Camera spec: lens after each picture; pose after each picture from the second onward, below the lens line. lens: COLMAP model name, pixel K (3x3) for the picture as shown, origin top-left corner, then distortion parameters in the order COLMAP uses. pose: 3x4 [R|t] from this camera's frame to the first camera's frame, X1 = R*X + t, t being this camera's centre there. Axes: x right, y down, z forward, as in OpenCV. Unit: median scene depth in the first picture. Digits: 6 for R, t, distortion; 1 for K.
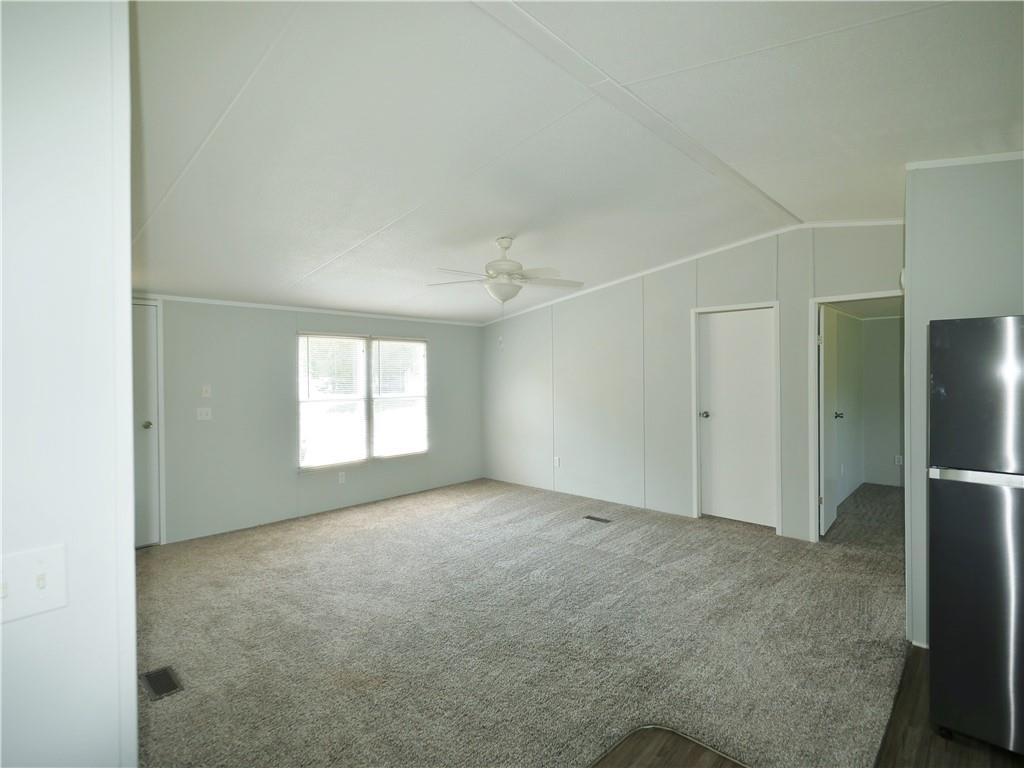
lens RADIAL K [[520.9, 0, 509.4], [0, 520.9, 380.1], [0, 0, 1]] dist [0.001567, 0.000986]
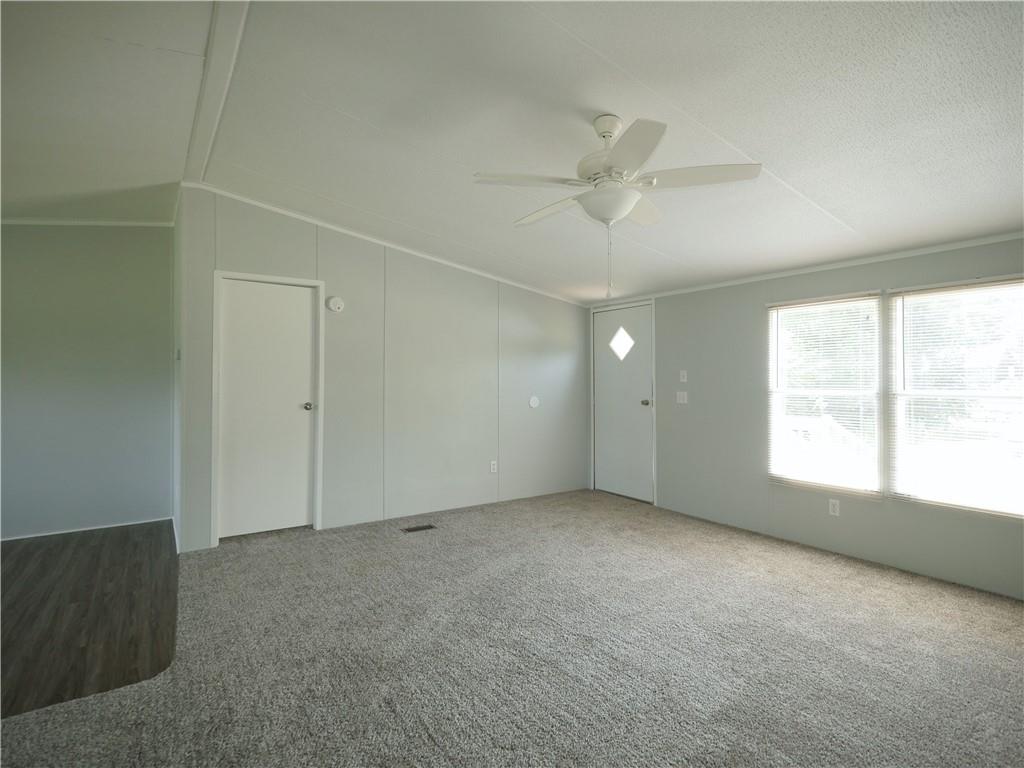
lens RADIAL K [[520.9, 0, 509.4], [0, 520.9, 380.1], [0, 0, 1]] dist [0.001567, 0.000986]
pose [[-0.233672, 0.008522, -0.972278, 0.543555], [-0.011996, 0.999860, 0.011646, 0.021191], [0.972241, 0.014385, -0.233538, 0.924177]]
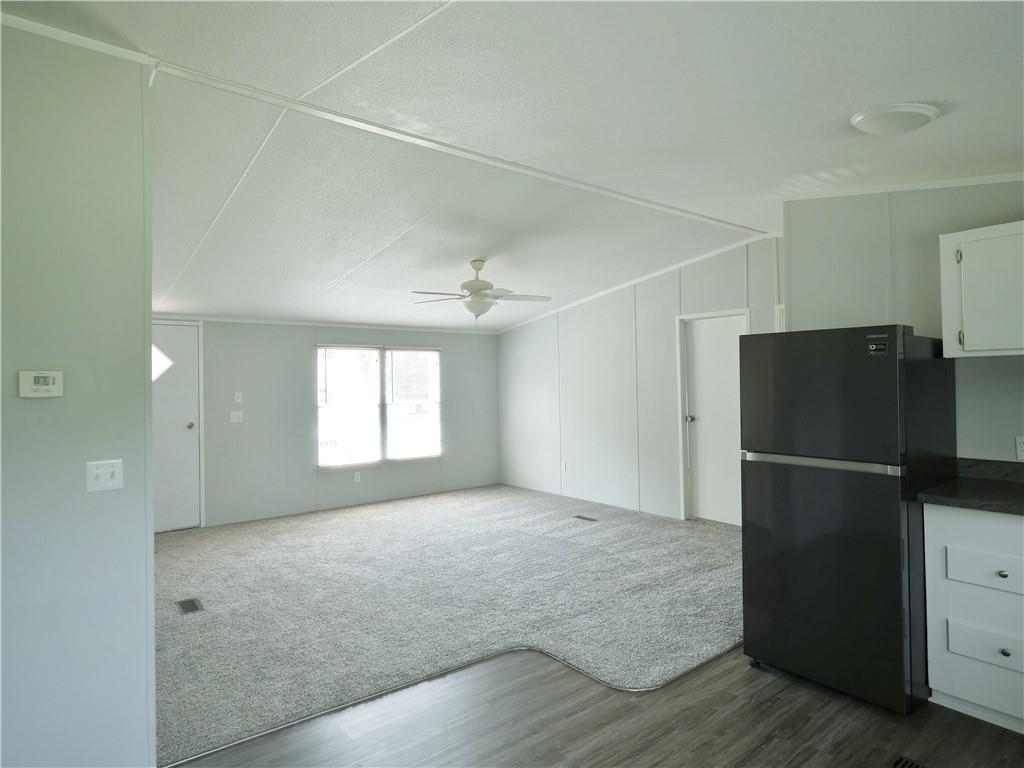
lens RADIAL K [[597.2, 0, 509.4], [0, 597.2, 377.2], [0, 0, 1]] dist [0.005021, 0.000608]
pose [[0.989767, -0.009158, -0.142400, 0.215006], [0.006493, 0.999795, -0.019170, 0.005646], [0.142546, 0.018049, 0.989624, -0.242948]]
